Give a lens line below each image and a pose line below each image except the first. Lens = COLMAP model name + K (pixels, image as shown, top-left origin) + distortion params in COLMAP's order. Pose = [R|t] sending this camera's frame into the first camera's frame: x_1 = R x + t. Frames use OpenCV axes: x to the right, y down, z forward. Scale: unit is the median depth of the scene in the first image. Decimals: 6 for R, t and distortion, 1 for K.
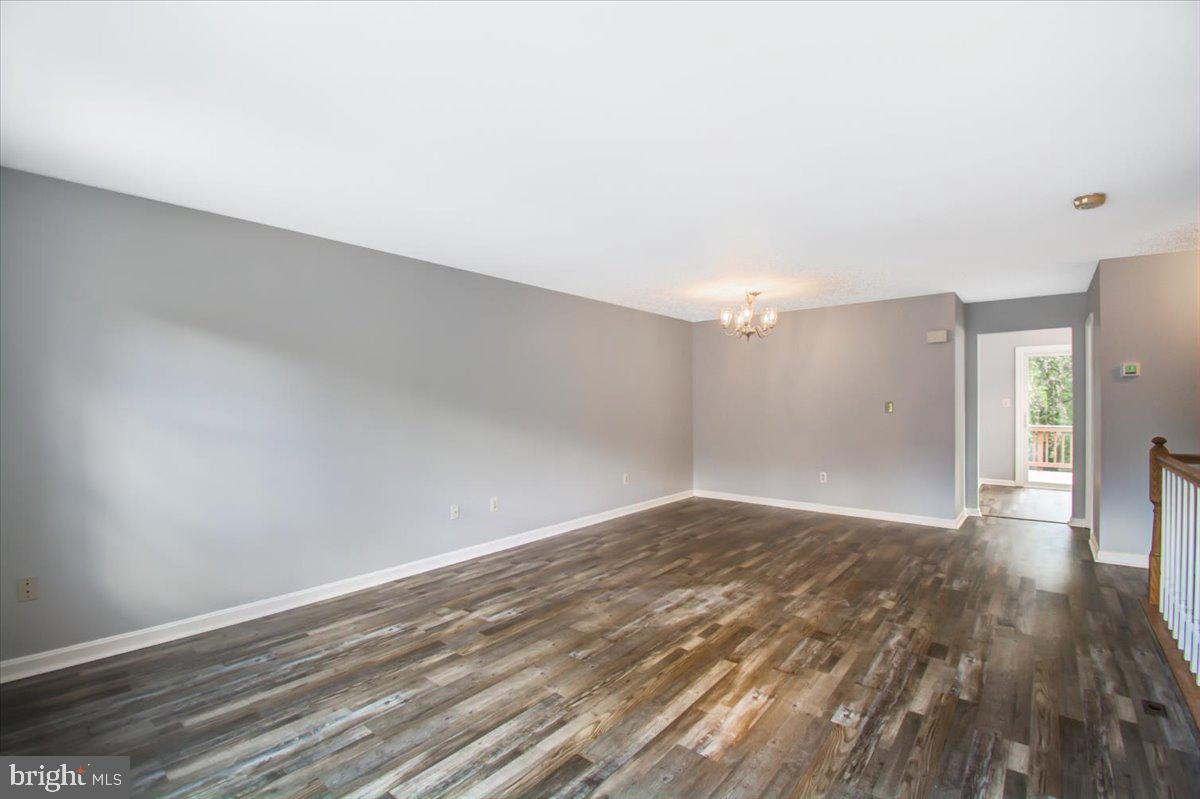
lens RADIAL K [[532.8, 0, 610.3], [0, 532.8, 404.1], [0, 0, 1]] dist [0.007415, -0.017712]
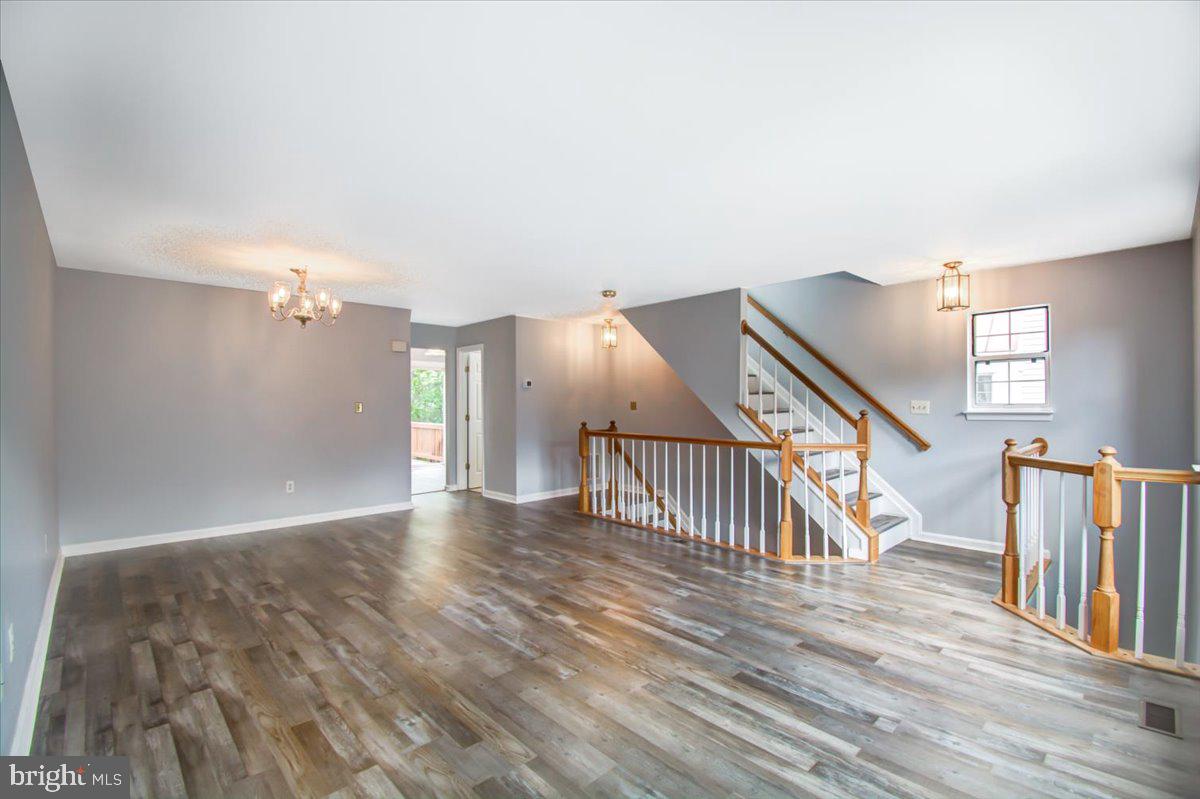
lens RADIAL K [[532.8, 0, 610.3], [0, 532.8, 404.1], [0, 0, 1]] dist [0.007415, -0.017712]
pose [[0.112976, -0.001995, 0.993596, -0.801357], [0.008056, 0.999967, 0.001092, 0.001163], [-0.993565, 0.007881, 0.112989, 0.674303]]
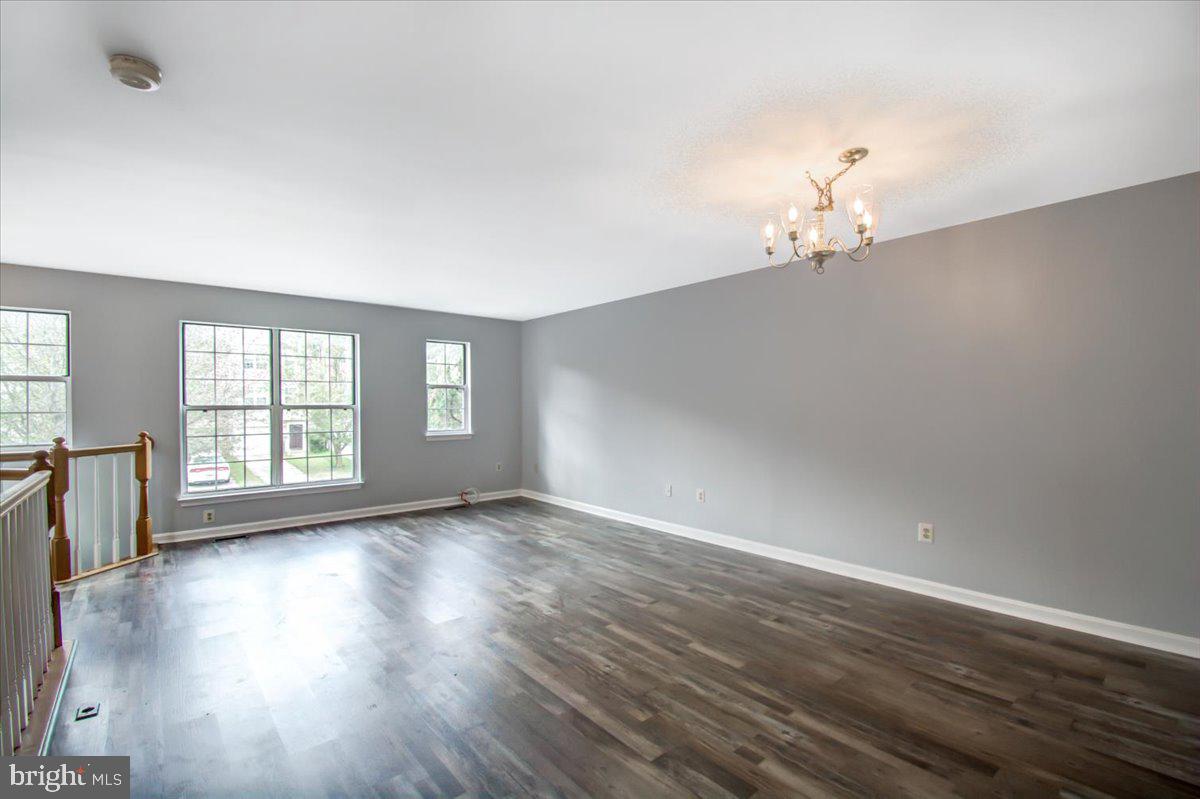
lens RADIAL K [[532.8, 0, 610.3], [0, 532.8, 404.1], [0, 0, 1]] dist [0.007415, -0.017712]
pose [[-0.168437, 0.011265, -0.985648, 1.209487], [-0.000889, 0.999933, 0.011580, -0.011325], [0.985712, 0.002827, -0.168416, 1.401947]]
